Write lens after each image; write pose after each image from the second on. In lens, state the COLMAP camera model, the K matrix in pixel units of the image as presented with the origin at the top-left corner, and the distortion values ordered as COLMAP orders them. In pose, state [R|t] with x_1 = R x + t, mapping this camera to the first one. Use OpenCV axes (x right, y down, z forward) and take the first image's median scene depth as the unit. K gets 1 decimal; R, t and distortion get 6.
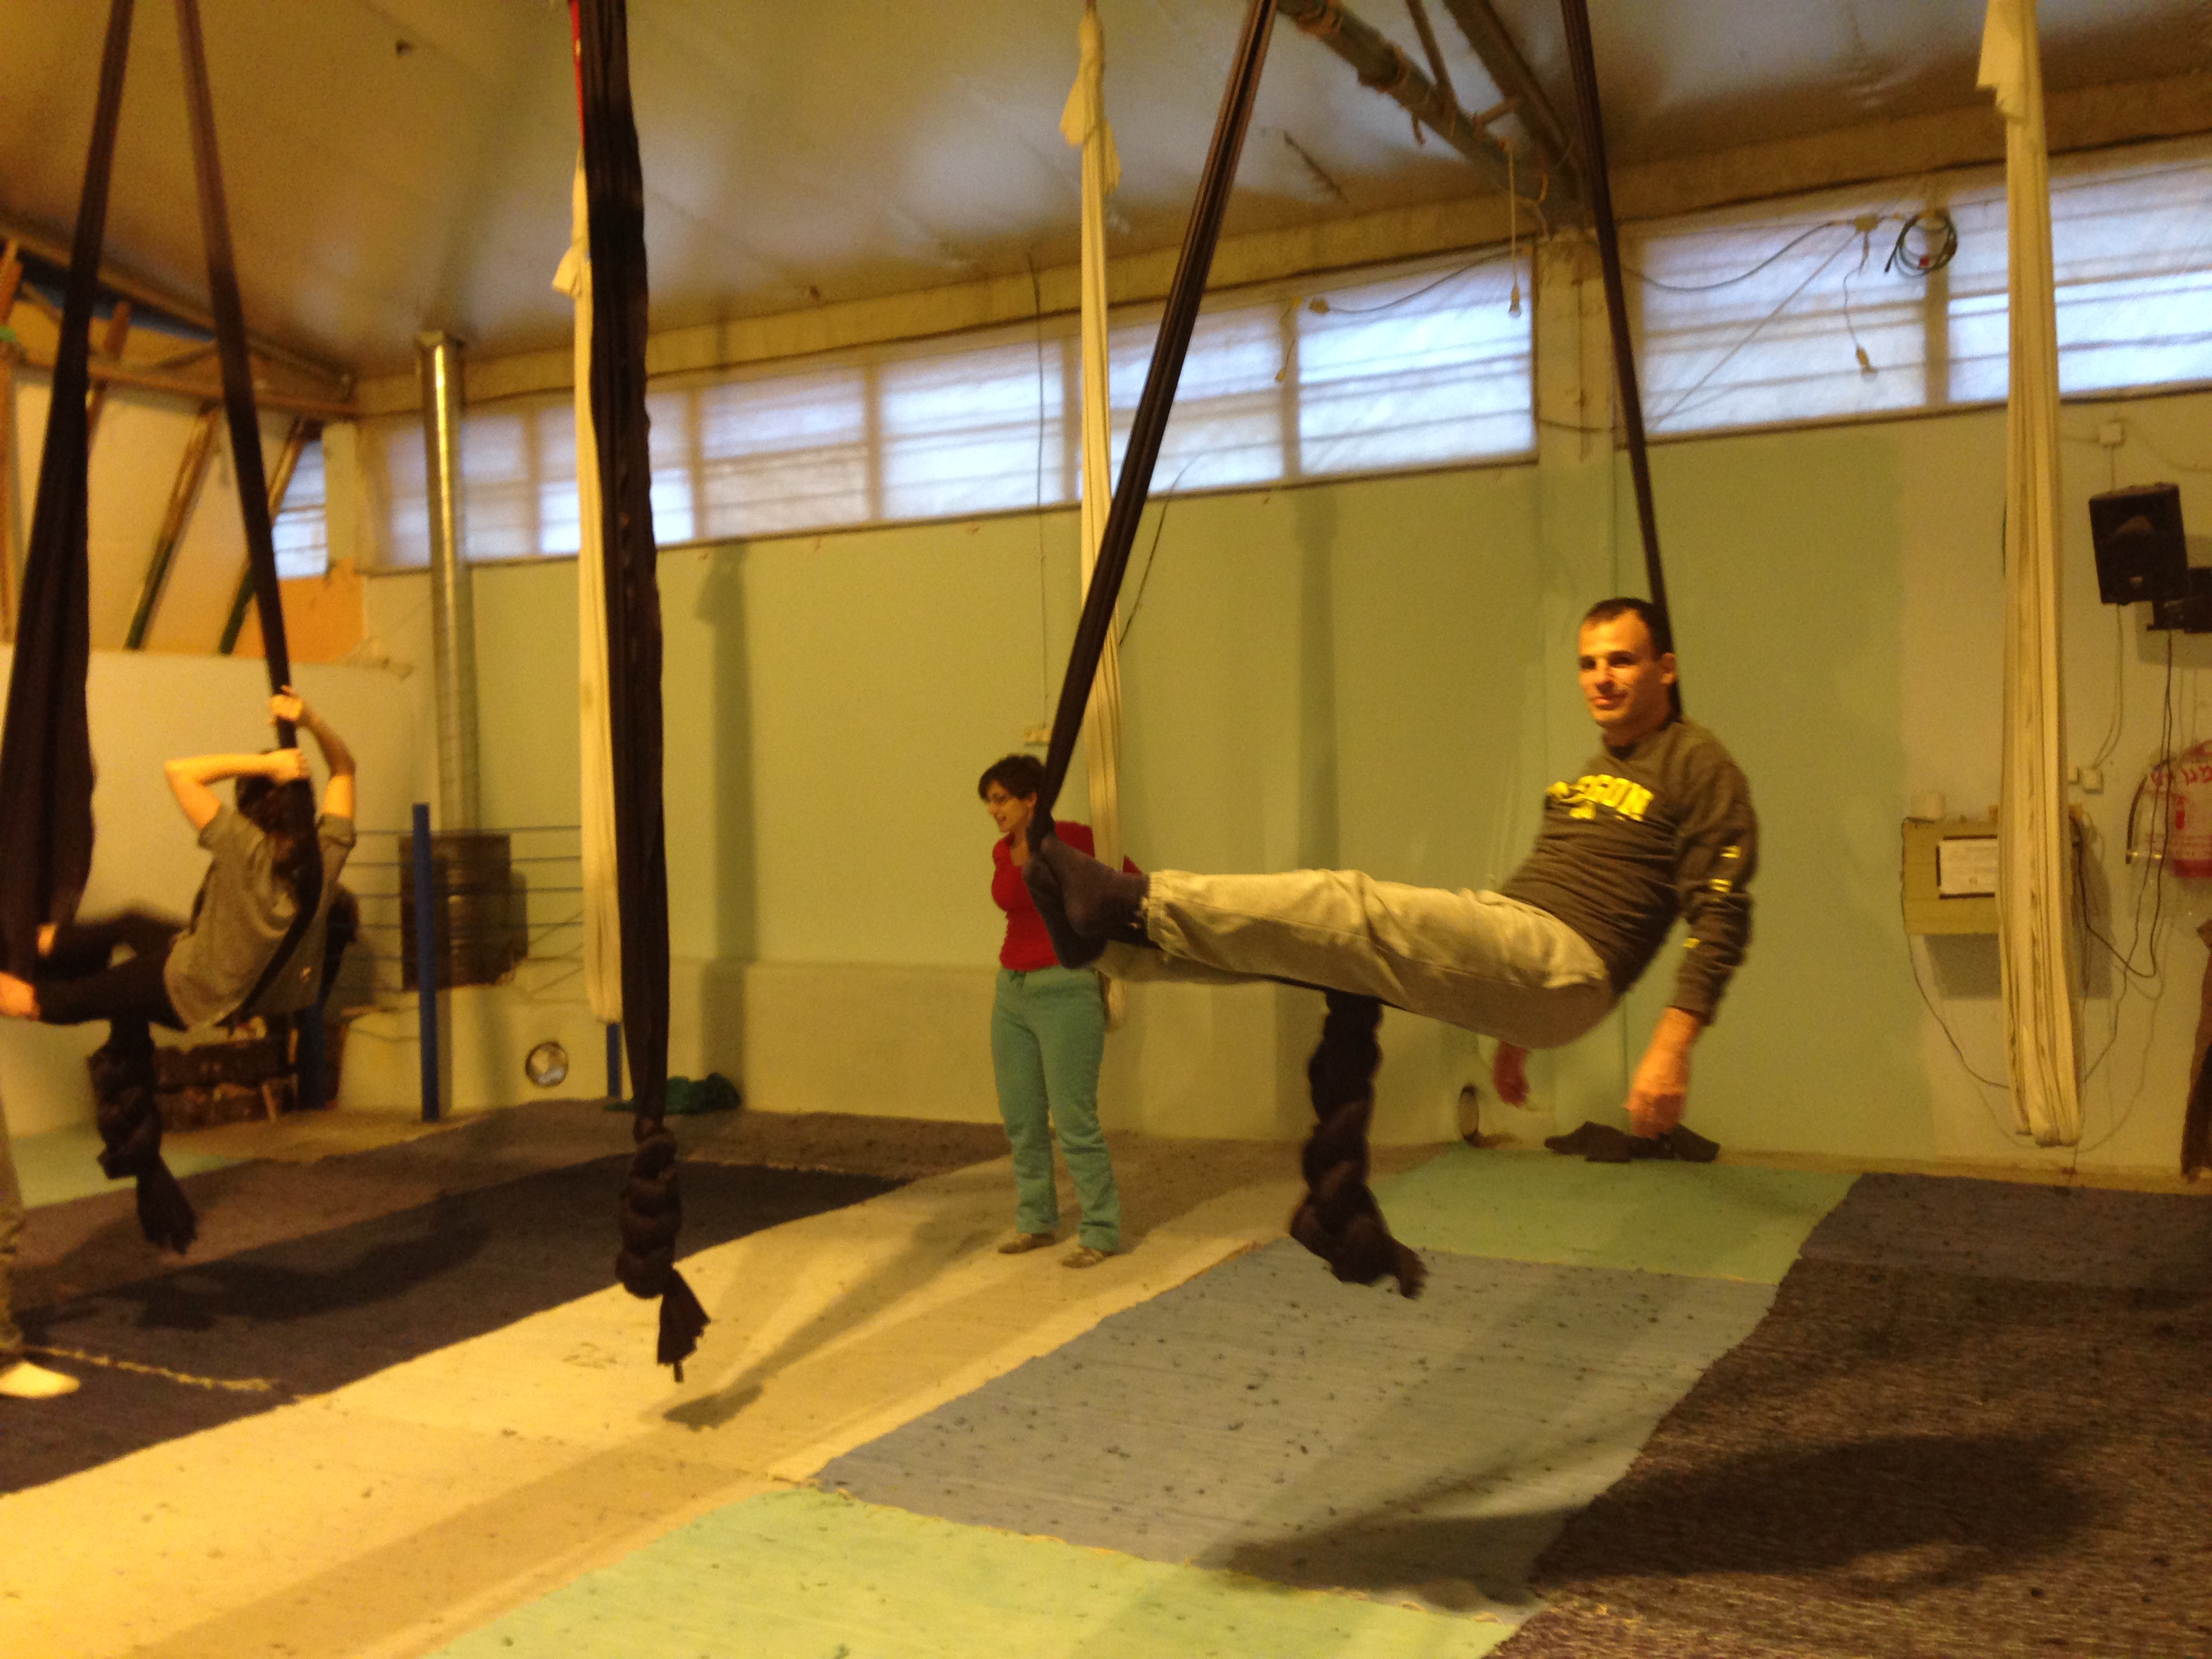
lens RADIAL K [[1996.5, 0, 1106.0], [0, 1996.5, 829.5], [0, 0, 1]] dist [0.136016, -0.225698]
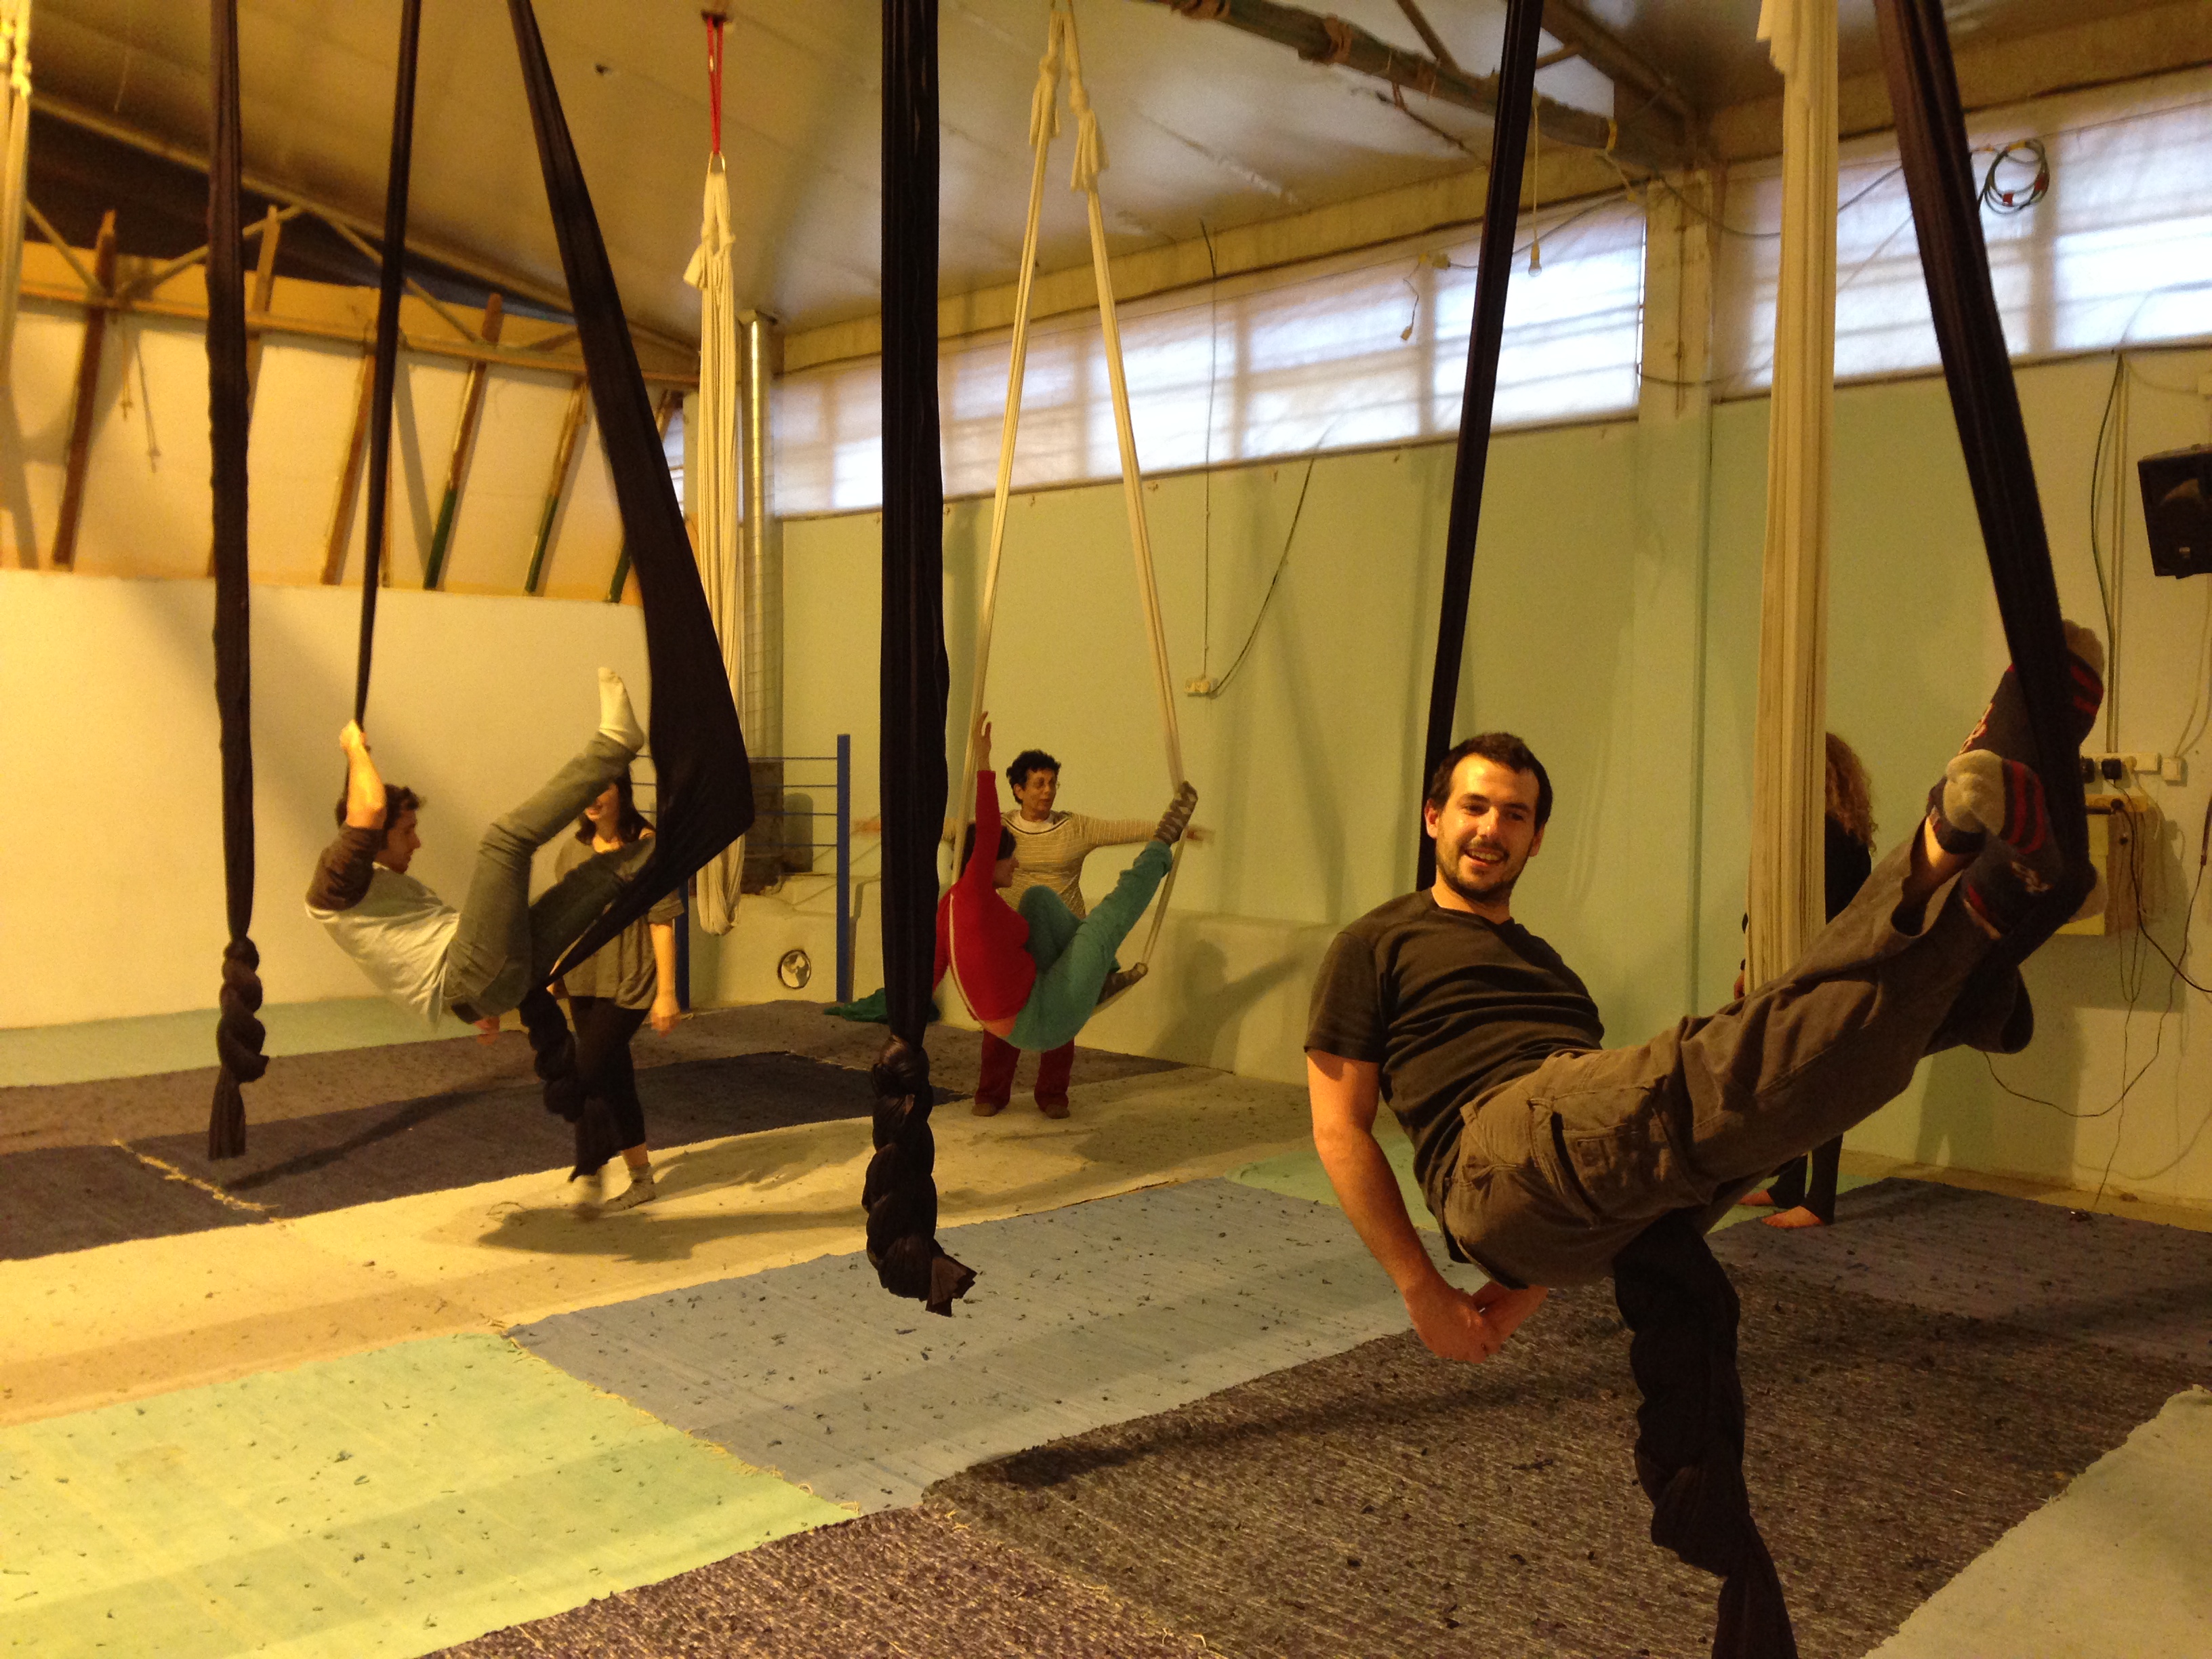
lens RADIAL K [[1996.5, 0, 1106.0], [0, 1996.5, 829.5], [0, 0, 1]] dist [0.136016, -0.225698]
pose [[0.949845, 0.046900, -0.309184, 0.285117], [-0.035632, 0.998482, 0.041996, -0.017220], [0.310684, -0.028873, 0.950075, -0.005691]]
